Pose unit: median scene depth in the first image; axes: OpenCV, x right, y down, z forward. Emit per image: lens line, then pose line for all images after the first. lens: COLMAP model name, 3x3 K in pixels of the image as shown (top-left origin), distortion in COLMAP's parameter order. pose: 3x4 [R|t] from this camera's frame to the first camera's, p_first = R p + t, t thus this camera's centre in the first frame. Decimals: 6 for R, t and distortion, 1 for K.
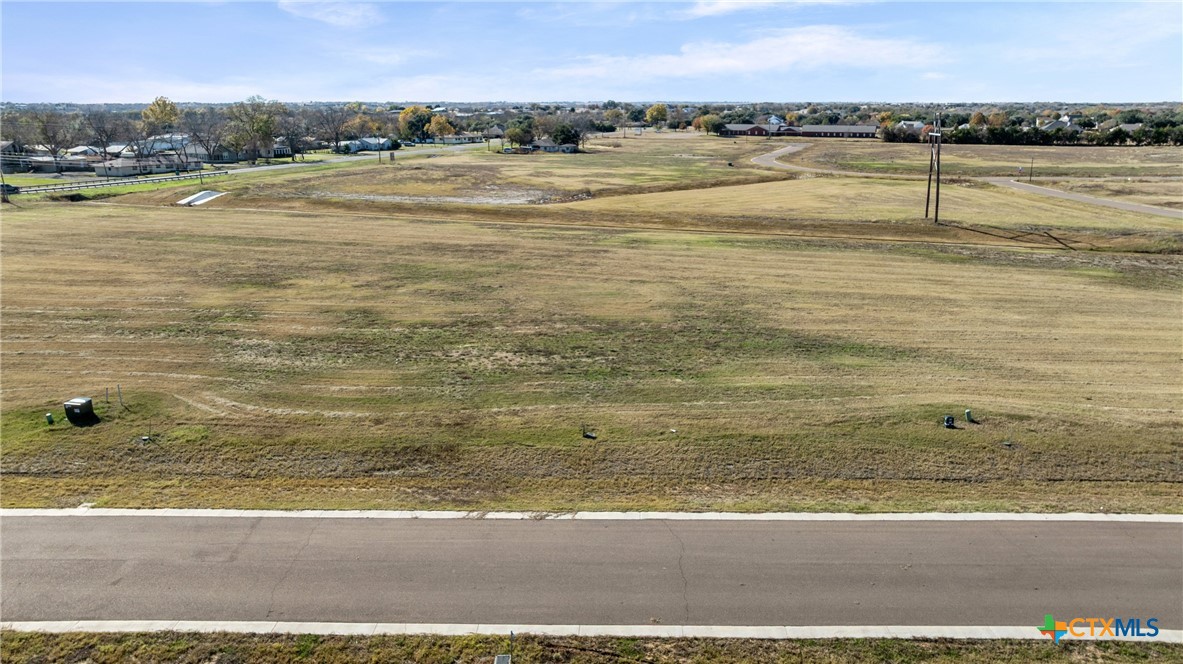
lens RADIAL K [[863.3, 0, 591.5], [0, 863.3, 332.0], [0, 0, 1]] dist [-0.002288, 0.064321]
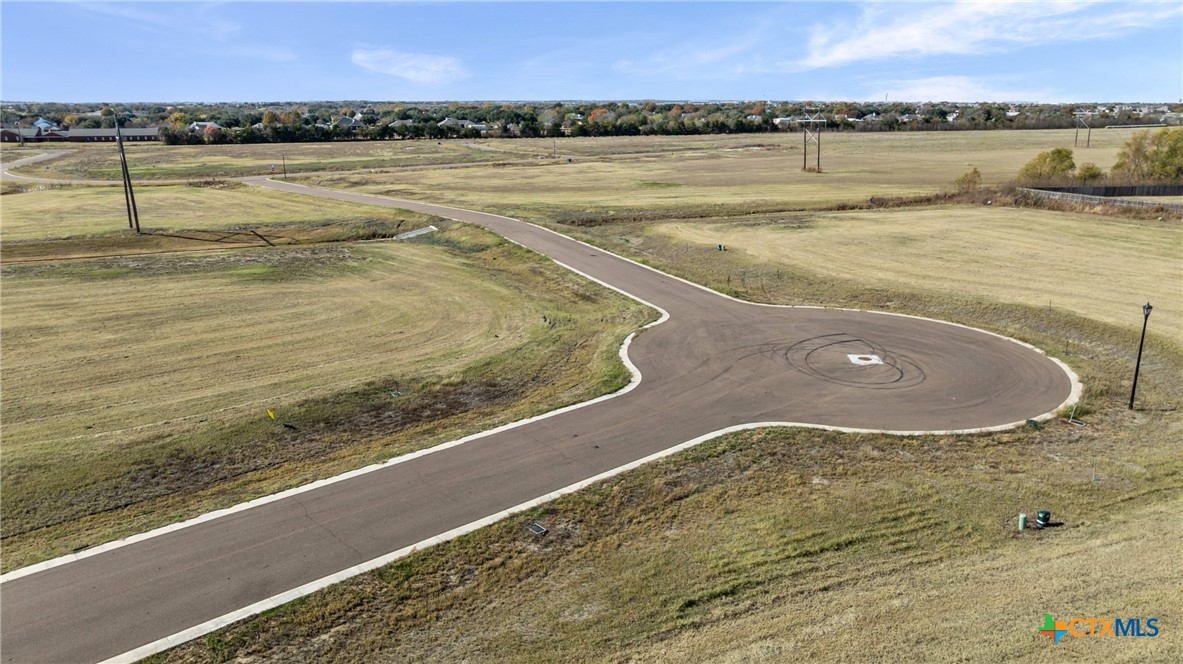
lens RADIAL K [[863.3, 0, 591.5], [0, 863.3, 332.0], [0, 0, 1]] dist [-0.002288, 0.064321]
pose [[0.763256, -0.184372, 0.619231, 0.107278], [0.183983, 0.980762, 0.065240, 0.004149], [-0.619347, 0.064133, 0.782494, -0.012353]]
